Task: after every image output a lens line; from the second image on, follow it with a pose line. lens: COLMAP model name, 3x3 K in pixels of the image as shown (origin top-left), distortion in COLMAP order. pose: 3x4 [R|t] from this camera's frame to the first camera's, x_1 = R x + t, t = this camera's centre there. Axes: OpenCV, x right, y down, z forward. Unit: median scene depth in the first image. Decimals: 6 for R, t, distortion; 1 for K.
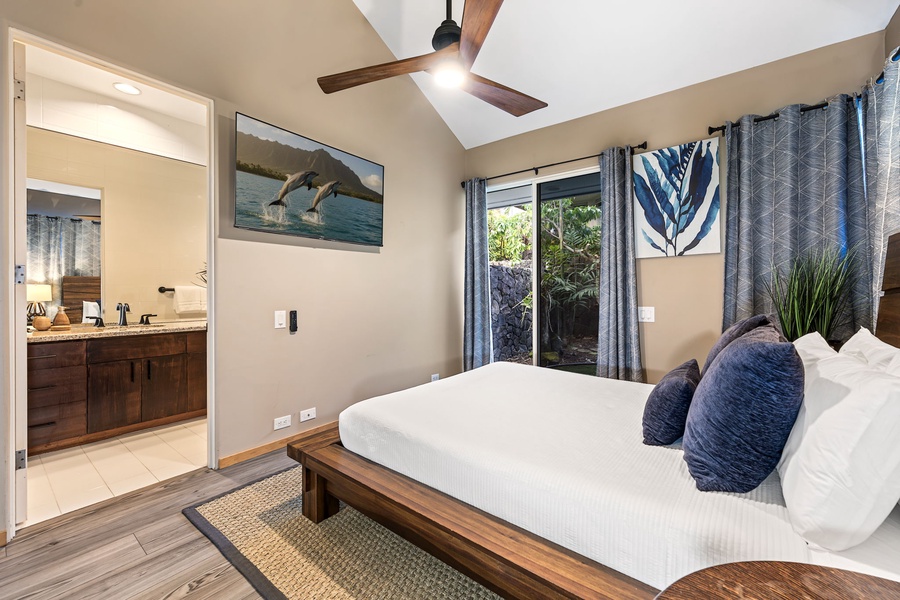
lens RADIAL K [[396.5, 0, 450.0], [0, 396.5, 300.0], [0, 0, 1]] dist [0.018454, -0.000154]
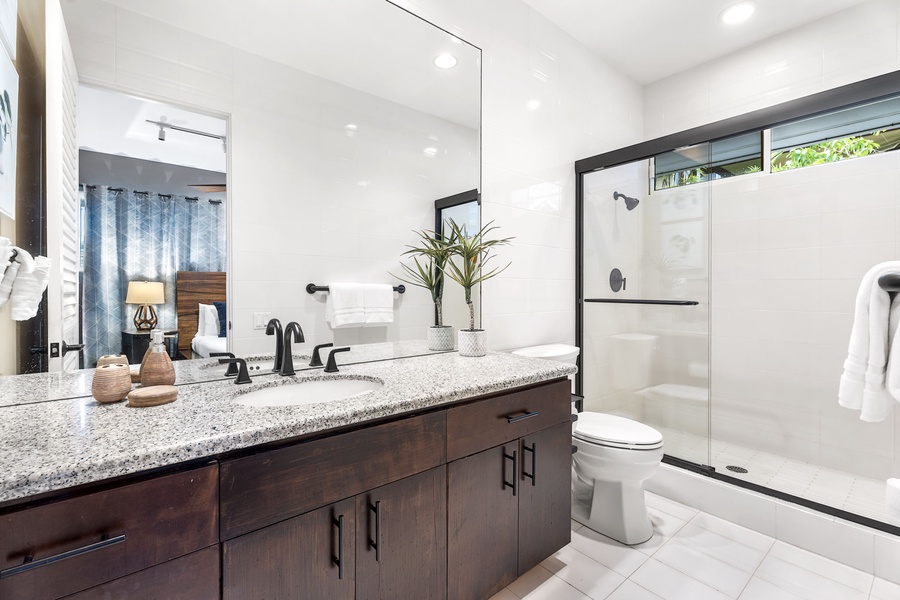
lens RADIAL K [[396.5, 0, 450.0], [0, 396.5, 300.0], [0, 0, 1]] dist [0.018454, -0.000154]
pose [[0.984663, 0.002903, -0.174441, -0.313331], [-0.001720, 0.999974, 0.006934, -0.010351], [0.174457, -0.006528, 0.984643, 0.339050]]
